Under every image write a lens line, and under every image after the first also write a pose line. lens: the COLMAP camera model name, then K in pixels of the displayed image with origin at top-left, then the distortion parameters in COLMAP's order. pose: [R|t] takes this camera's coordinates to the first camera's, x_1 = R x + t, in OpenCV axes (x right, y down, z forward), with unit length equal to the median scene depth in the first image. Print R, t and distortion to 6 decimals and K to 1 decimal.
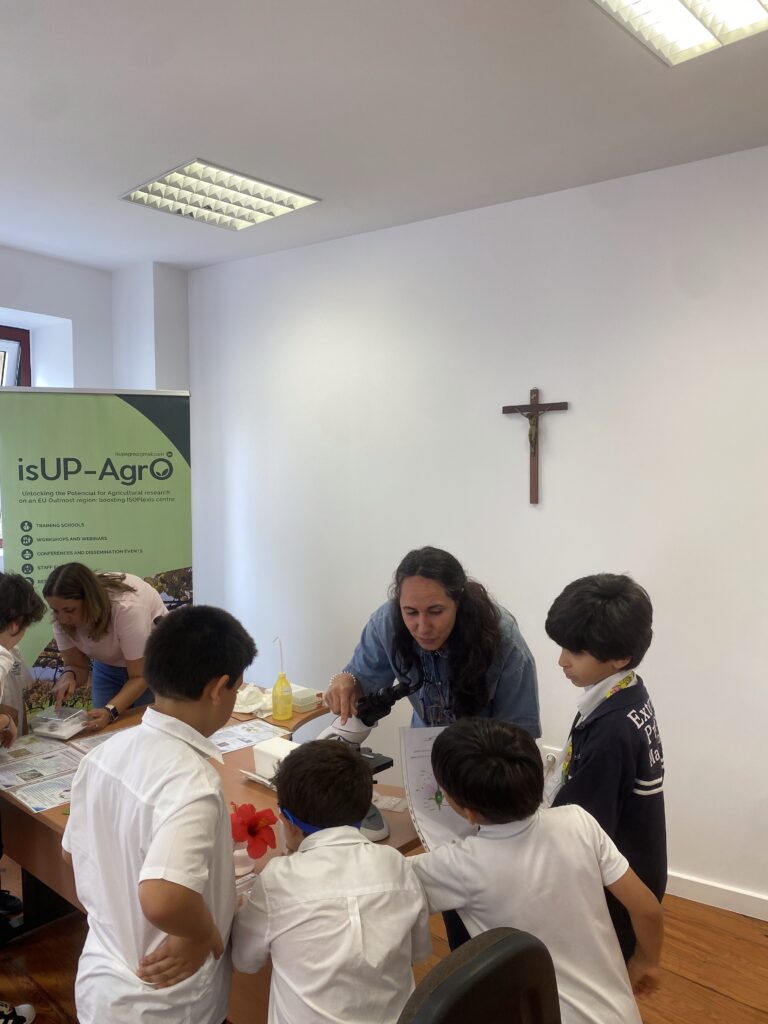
lens RADIAL K [[788.7, 0, 388.6], [0, 788.7, 508.5], [0, 0, 1]] dist [0.084832, -0.118459]
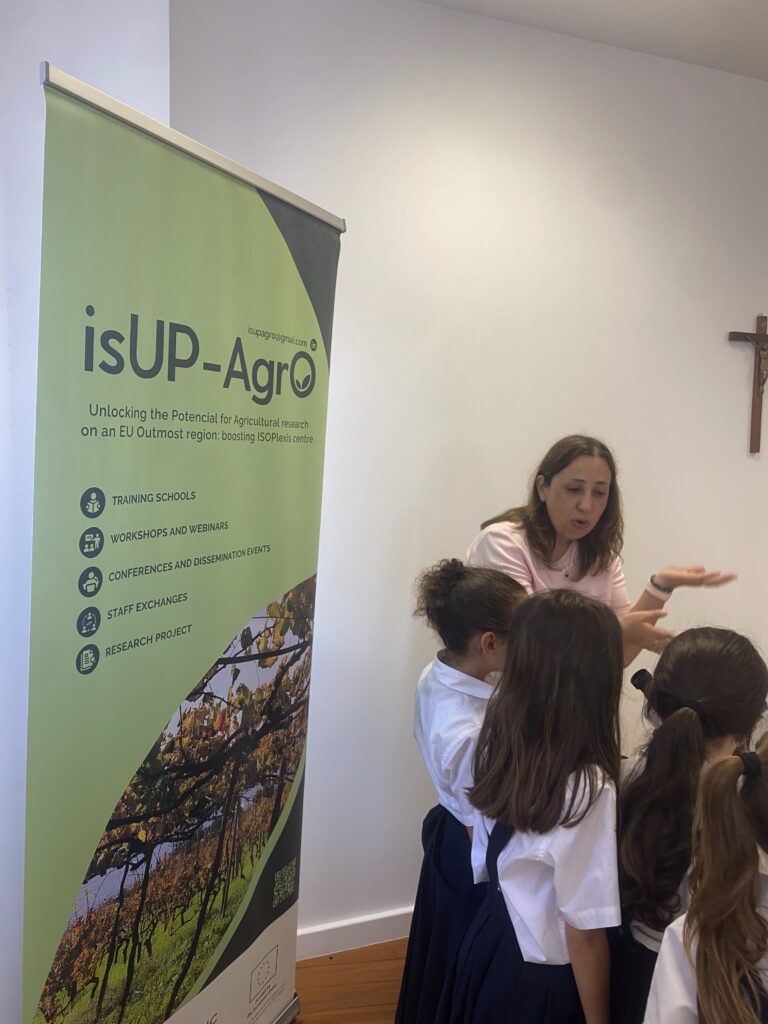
lens RADIAL K [[788.7, 0, 440.8], [0, 788.7, 513.8], [0, 0, 1]] dist [0.084832, -0.118459]
pose [[0.635003, -0.046638, 0.771100, -0.614162], [0.005827, 0.998437, 0.055590, 0.007963], [-0.772488, -0.030807, 0.634282, 0.640812]]
